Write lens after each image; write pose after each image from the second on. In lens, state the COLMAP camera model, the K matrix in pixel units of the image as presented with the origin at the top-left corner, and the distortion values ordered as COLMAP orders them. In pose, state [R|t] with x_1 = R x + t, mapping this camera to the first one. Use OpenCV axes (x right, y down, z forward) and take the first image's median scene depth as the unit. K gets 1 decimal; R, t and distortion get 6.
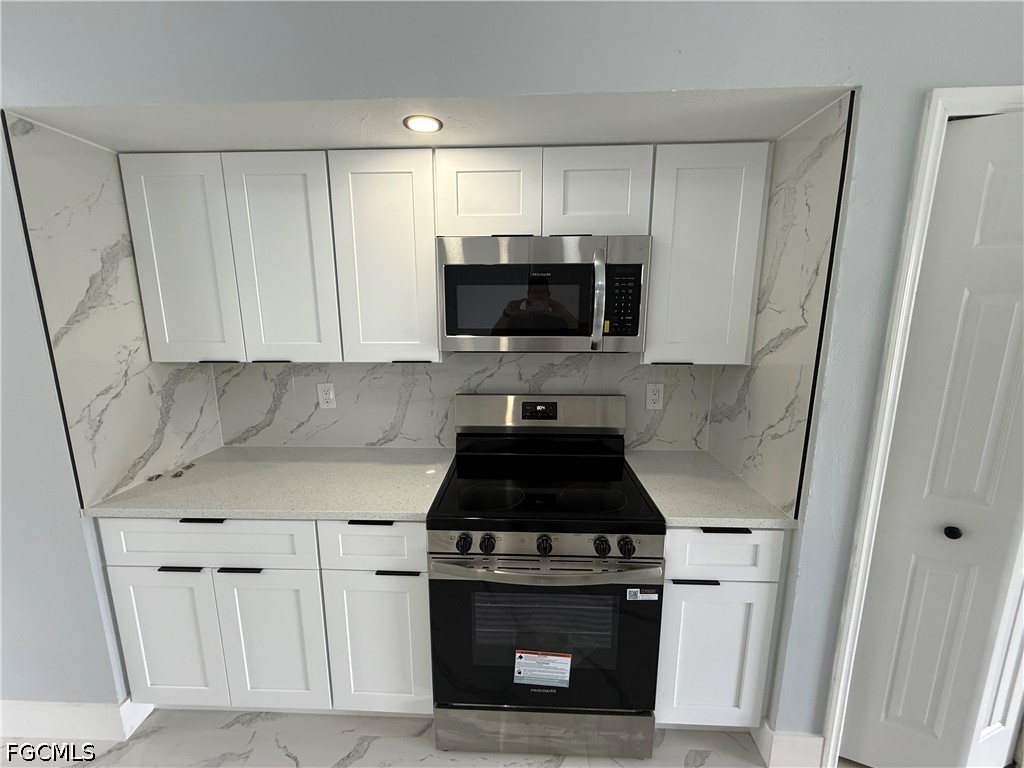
lens RADIAL K [[411.6, 0, 508.8], [0, 411.6, 382.4], [0, 0, 1]] dist [0.002282, 0.000234]
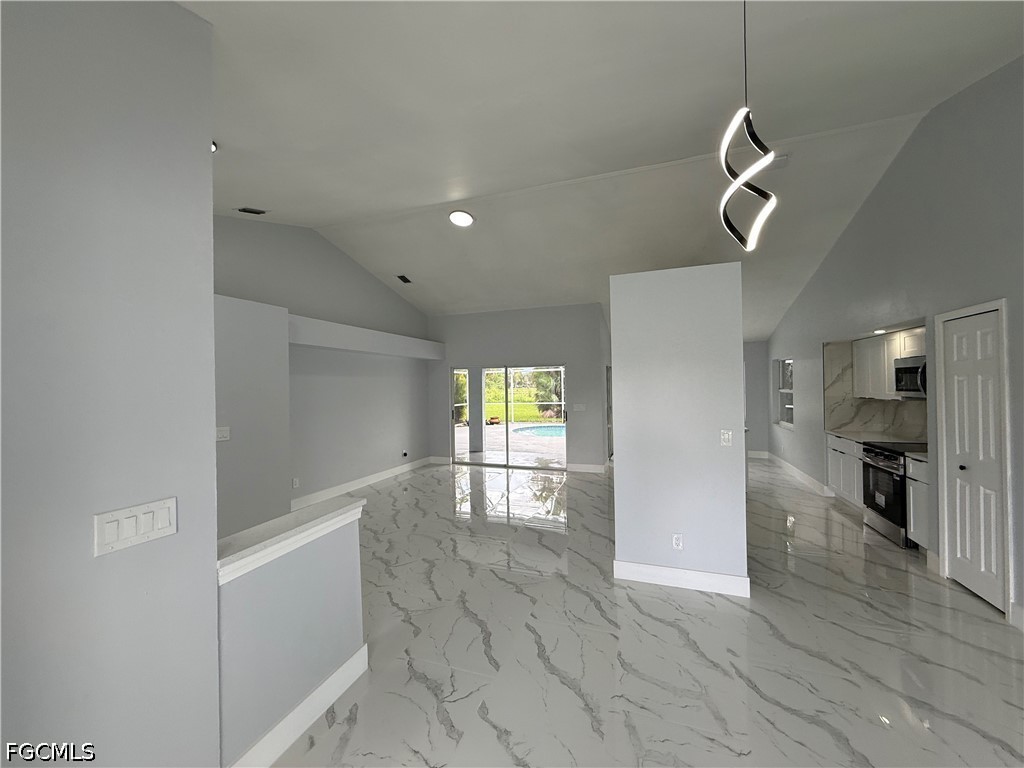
lens RADIAL K [[411.6, 0, 512.5], [0, 411.6, 383.6], [0, 0, 1]] dist [0.002282, 0.000234]
pose [[-0.293002, 0.002909, -0.956107, 3.569820], [-0.157884, 0.986120, 0.051384, 0.120388], [0.942986, 0.166010, -0.288476, -0.776936]]
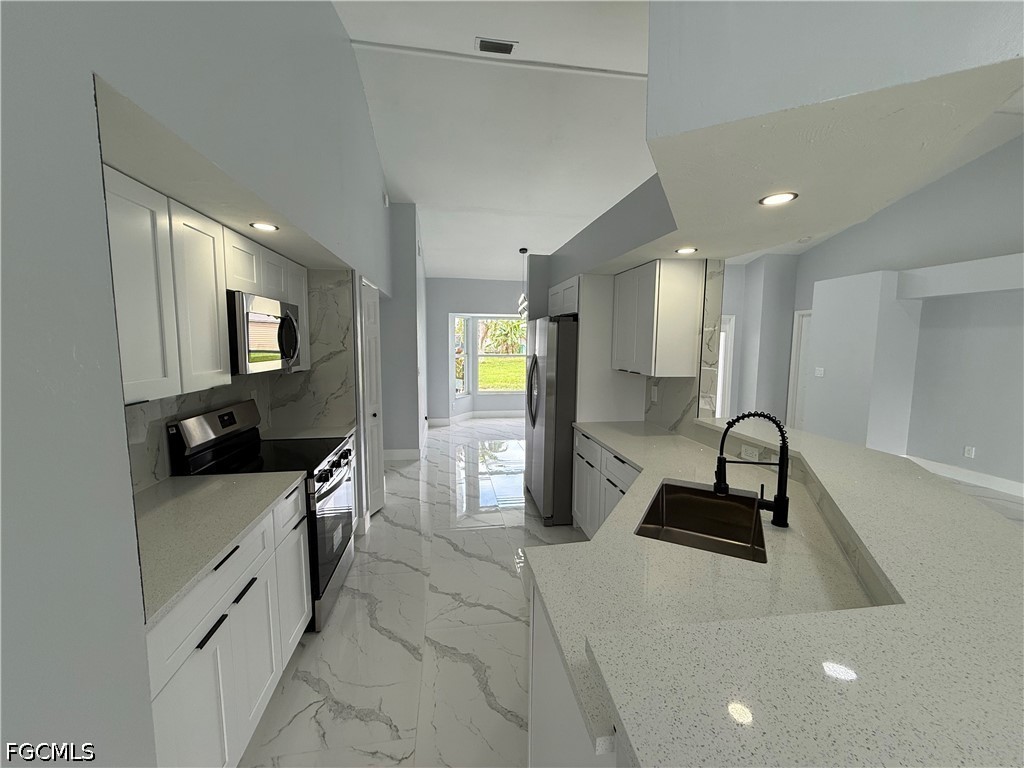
lens RADIAL K [[411.6, 0, 509.7], [0, 411.6, 385.6], [0, 0, 1]] dist [0.002282, 0.000234]
pose [[-0.190149, -0.102403, 0.976400, -1.677046], [0.170561, 0.975976, 0.135575, -0.076287], [-0.966826, 0.192316, -0.168115, 0.407577]]
